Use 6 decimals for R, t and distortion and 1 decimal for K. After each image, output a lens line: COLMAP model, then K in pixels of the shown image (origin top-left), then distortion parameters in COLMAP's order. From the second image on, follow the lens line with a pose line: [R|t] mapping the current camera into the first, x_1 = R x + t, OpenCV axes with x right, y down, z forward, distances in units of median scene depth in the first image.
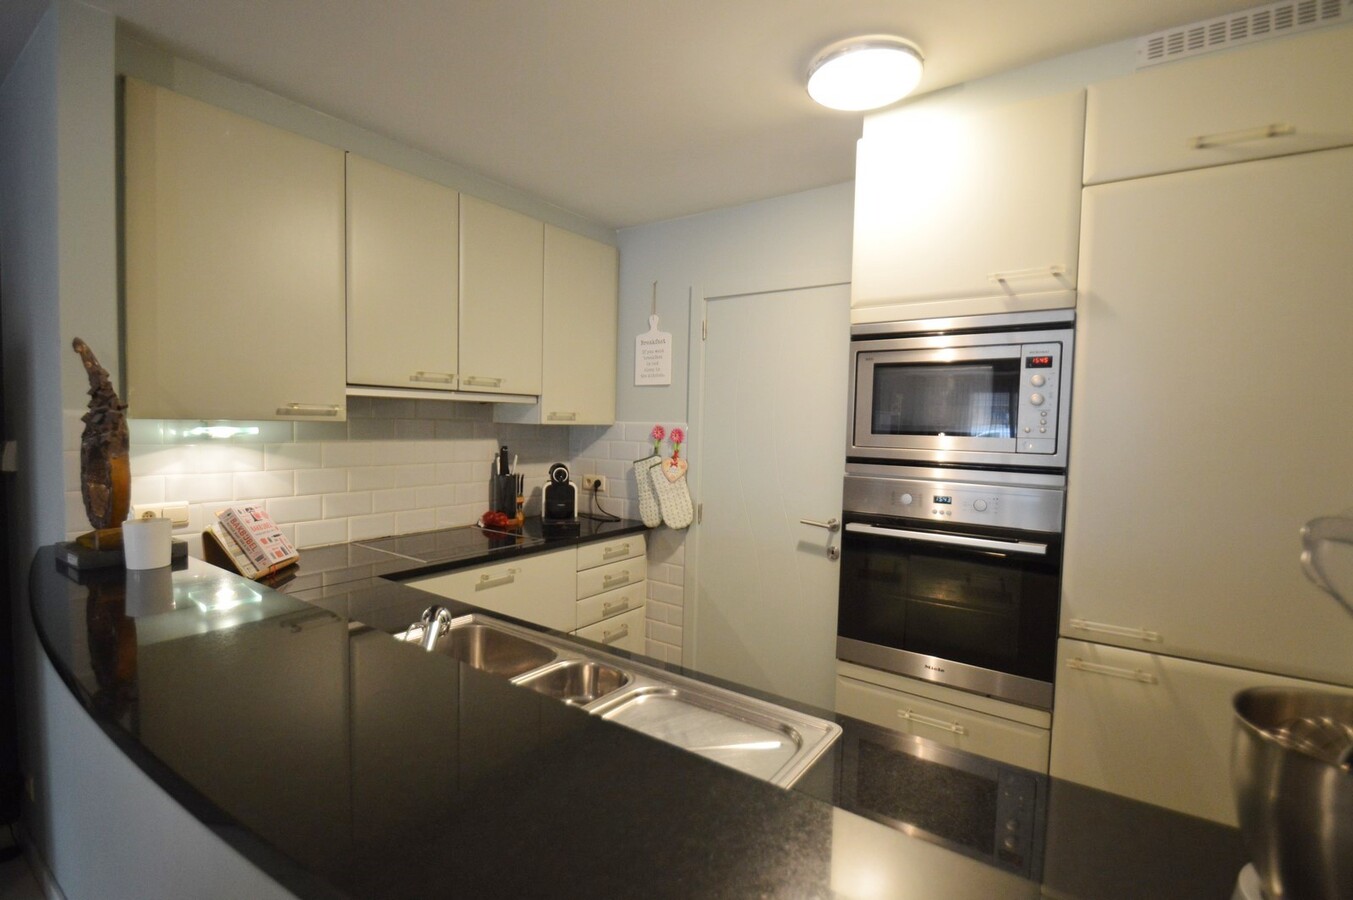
lens RADIAL K [[638.6, 0, 661.8], [0, 638.6, 454.0], [0, 0, 1]] dist [0.010695, -0.017555]
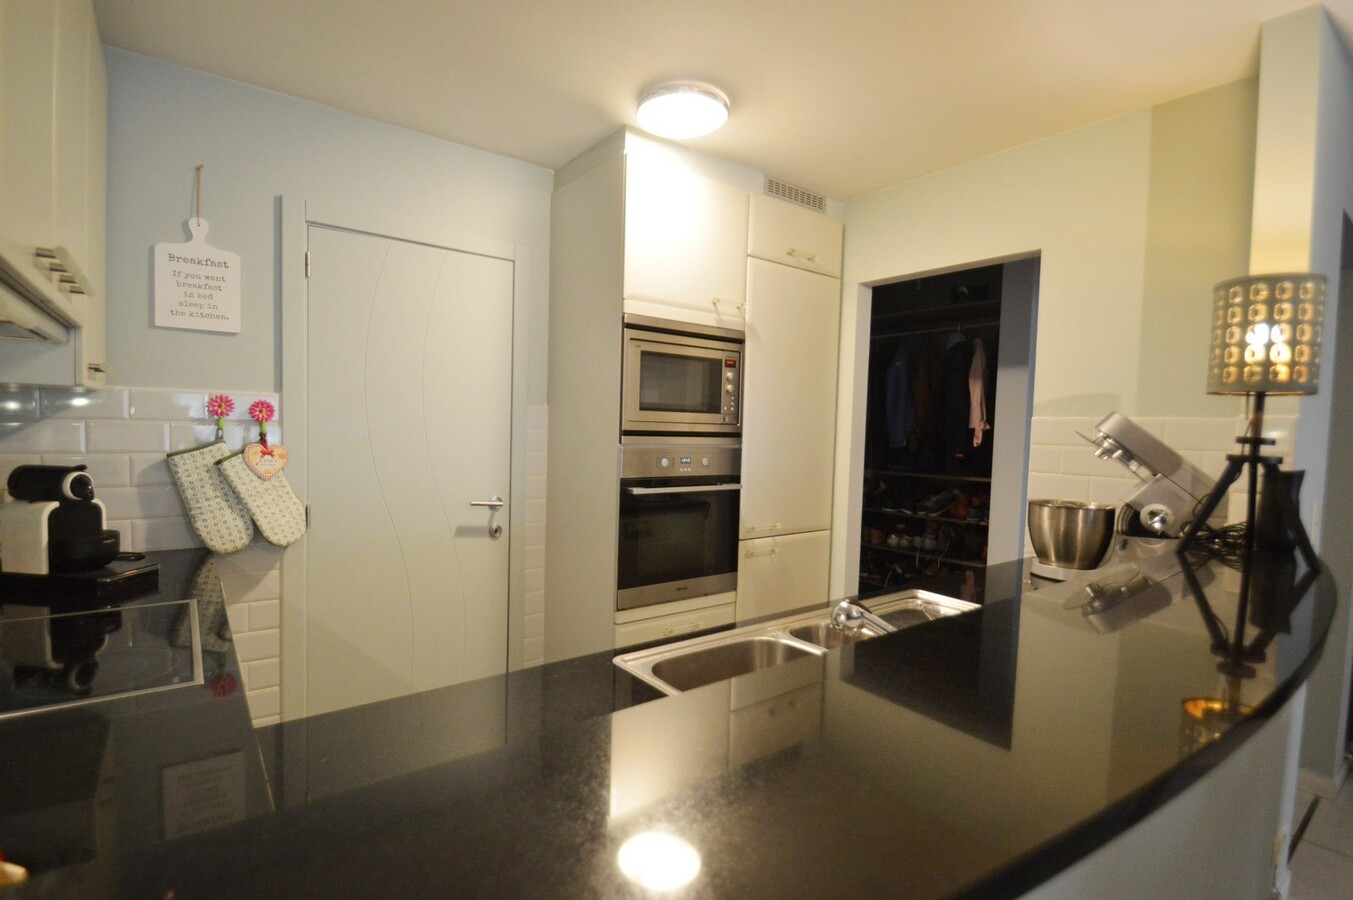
lens RADIAL K [[638.6, 0, 661.8], [0, 638.6, 454.0], [0, 0, 1]] dist [0.010695, -0.017555]
pose [[0.289432, -0.057767, 0.955454, -0.612486], [0.026335, 0.998280, 0.052378, -0.009000], [-0.956836, 0.010002, 0.290456, 0.480895]]
